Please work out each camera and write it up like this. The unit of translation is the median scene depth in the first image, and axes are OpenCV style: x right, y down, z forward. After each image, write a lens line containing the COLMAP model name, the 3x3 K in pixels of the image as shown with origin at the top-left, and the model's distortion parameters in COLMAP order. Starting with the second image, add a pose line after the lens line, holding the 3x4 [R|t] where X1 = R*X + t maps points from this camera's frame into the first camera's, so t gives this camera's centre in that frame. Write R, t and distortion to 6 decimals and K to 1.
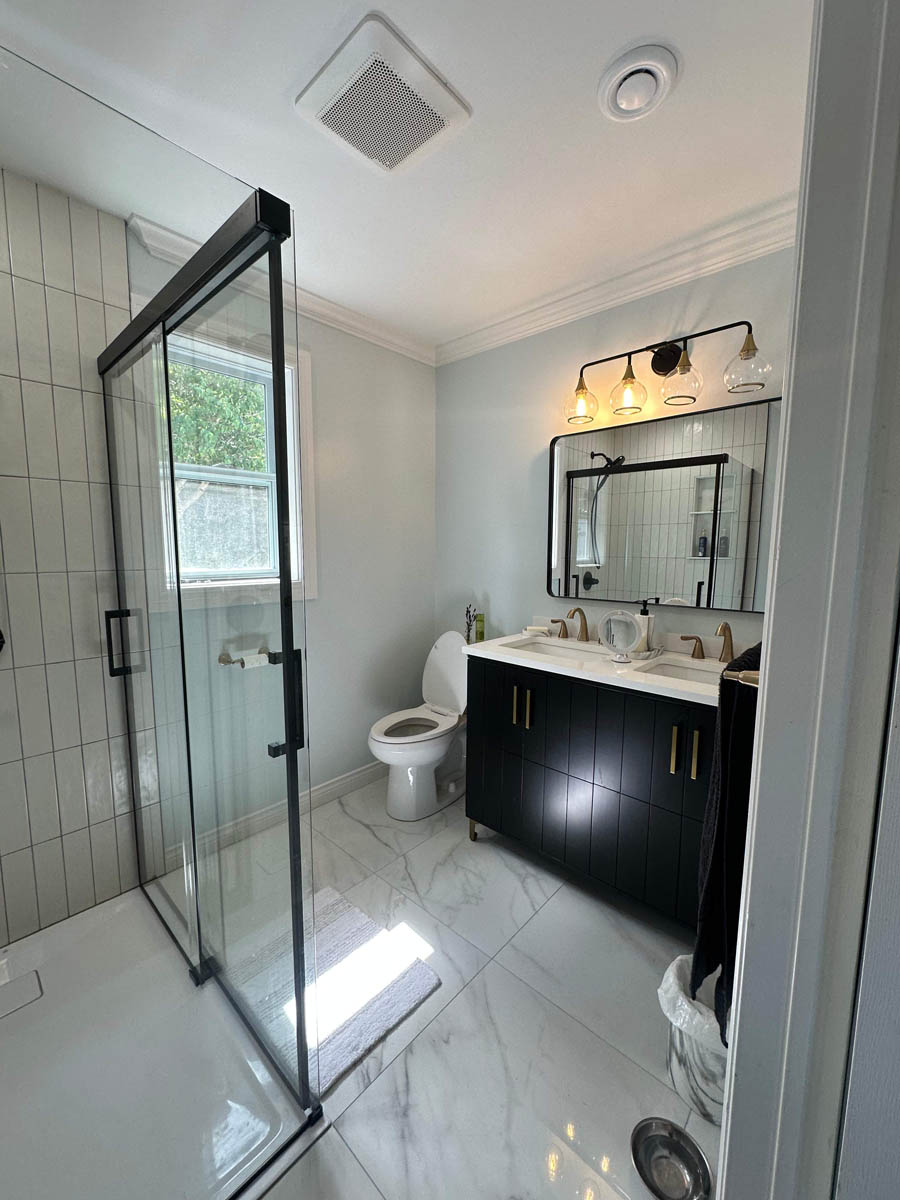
lens RADIAL K [[477.3, 0, 451.6], [0, 477.3, 599.1], [0, 0, 1]] dist [-0.002440, -0.000141]
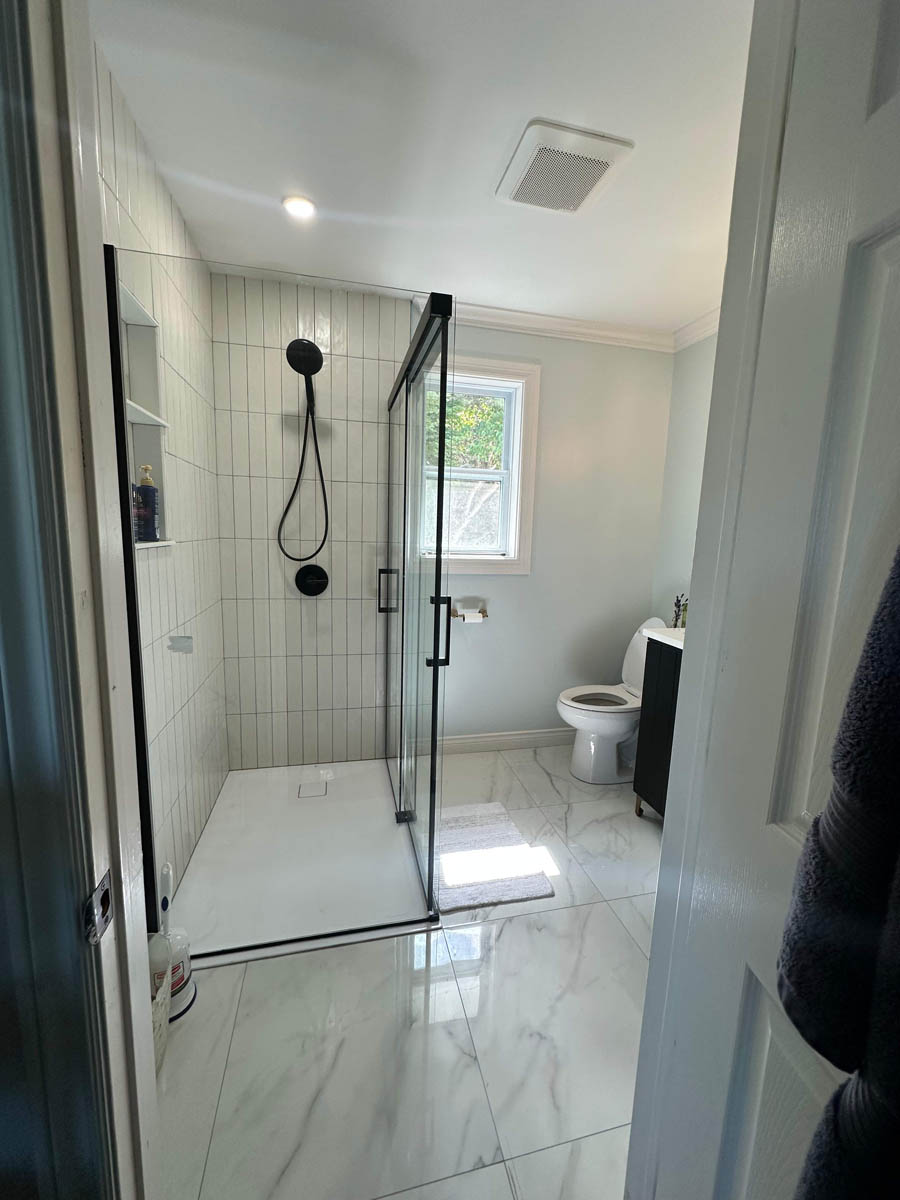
lens RADIAL K [[477.3, 0, 453.4], [0, 477.3, 599.8], [0, 0, 1]] dist [-0.002440, -0.000141]
pose [[0.827039, 0.101519, -0.552902, 0.279099], [-0.089173, 0.994797, 0.049269, 0.024598], [0.555027, 0.008557, 0.831788, -0.111908]]
